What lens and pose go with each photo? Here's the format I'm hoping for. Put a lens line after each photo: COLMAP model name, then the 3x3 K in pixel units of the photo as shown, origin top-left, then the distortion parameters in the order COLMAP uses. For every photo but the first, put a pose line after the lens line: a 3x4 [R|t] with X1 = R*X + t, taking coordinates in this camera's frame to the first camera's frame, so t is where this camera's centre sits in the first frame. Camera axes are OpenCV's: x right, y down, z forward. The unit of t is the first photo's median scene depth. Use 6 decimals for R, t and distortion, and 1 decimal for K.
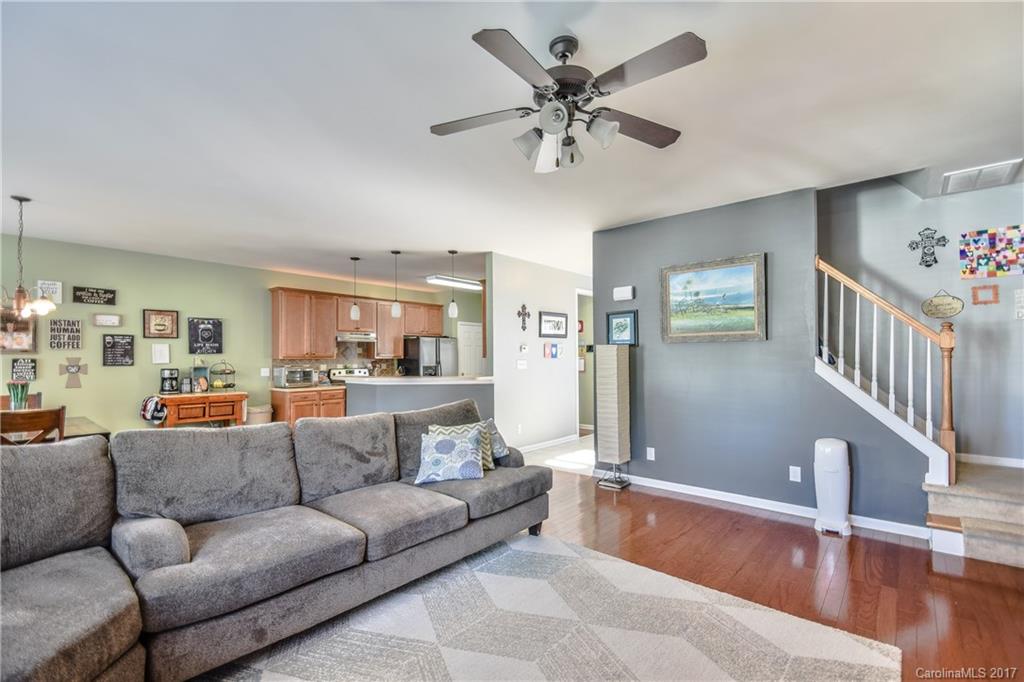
lens RADIAL K [[449.8, 0, 518.5], [0, 449.8, 353.6], [0, 0, 1]] dist [0.003255, -0.006503]
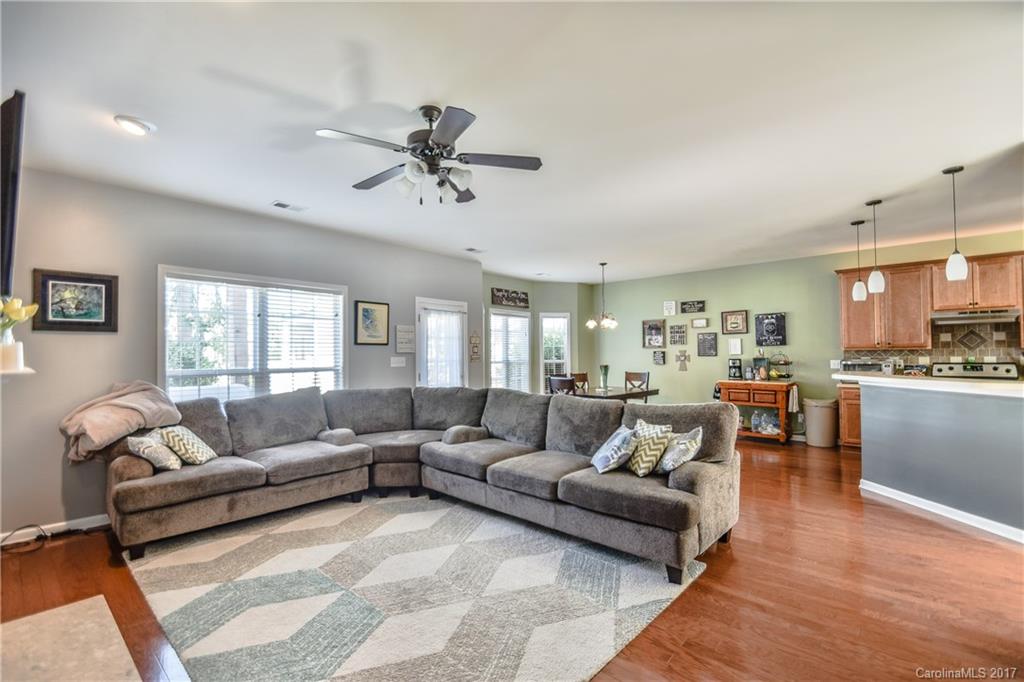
lens RADIAL K [[449.8, 0, 498.5], [0, 449.8, 343.0], [0, 0, 1]] dist [0.003255, -0.006503]
pose [[-0.047954, -0.019968, -0.998650, 0.521976], [0.021250, 0.999553, -0.021006, 0.003234], [0.998623, -0.022228, -0.047508, 0.470286]]
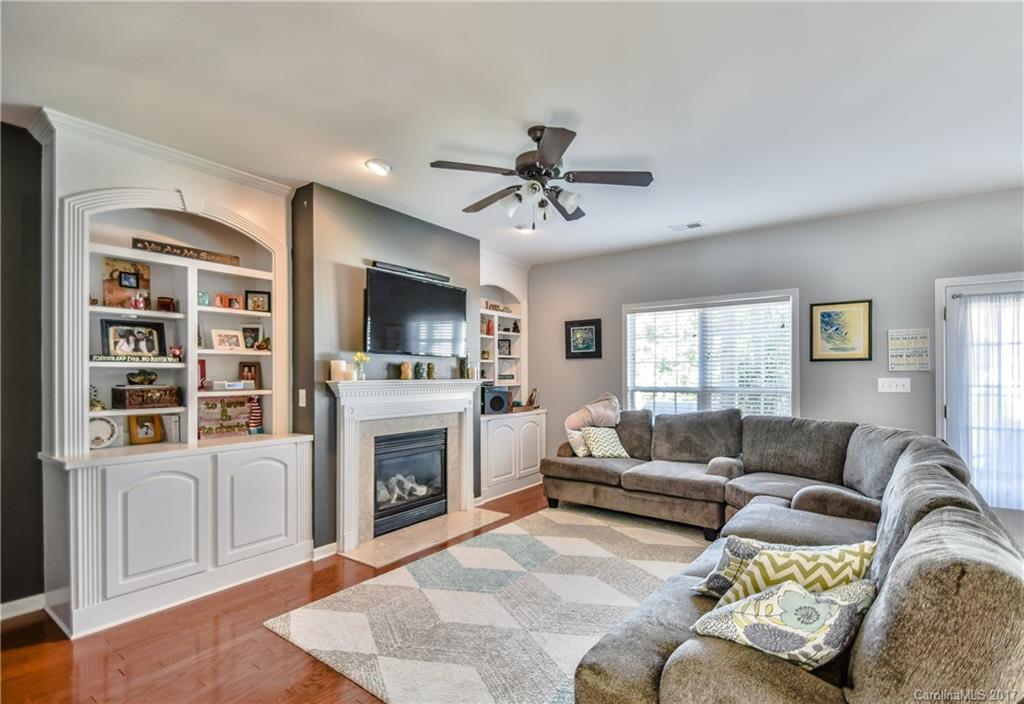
lens RADIAL K [[476.5, 0, 528.0], [0, 476.5, 379.7], [0, 0, 1]] dist [0.003124, 0.000092]
pose [[-0.997506, 0.009607, -0.069929, 0.089099], [0.009758, 0.999951, -0.001815, 0.007568], [0.069908, -0.002493, -0.997550, 0.889962]]
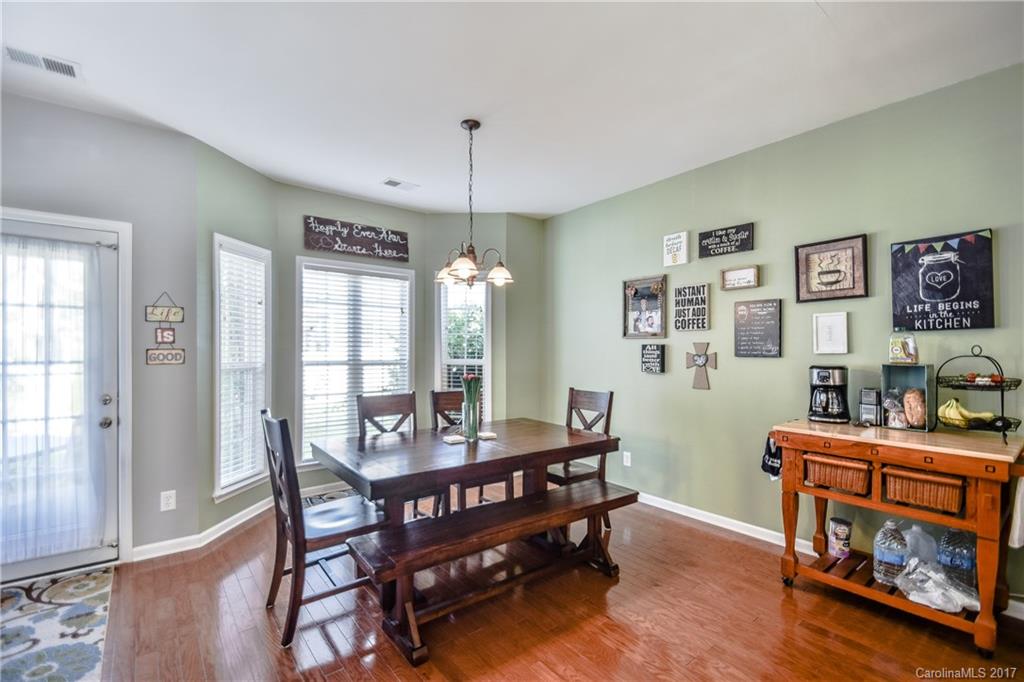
lens RADIAL K [[449.8, 0, 509.6], [0, 449.8, 345.4], [0, 0, 1]] dist [0.003255, -0.006503]
pose [[-0.214469, -0.003469, -0.976725, -0.299260], [0.011465, 0.999916, -0.006069, 0.013721], [0.976663, -0.012500, -0.214411, 0.876773]]
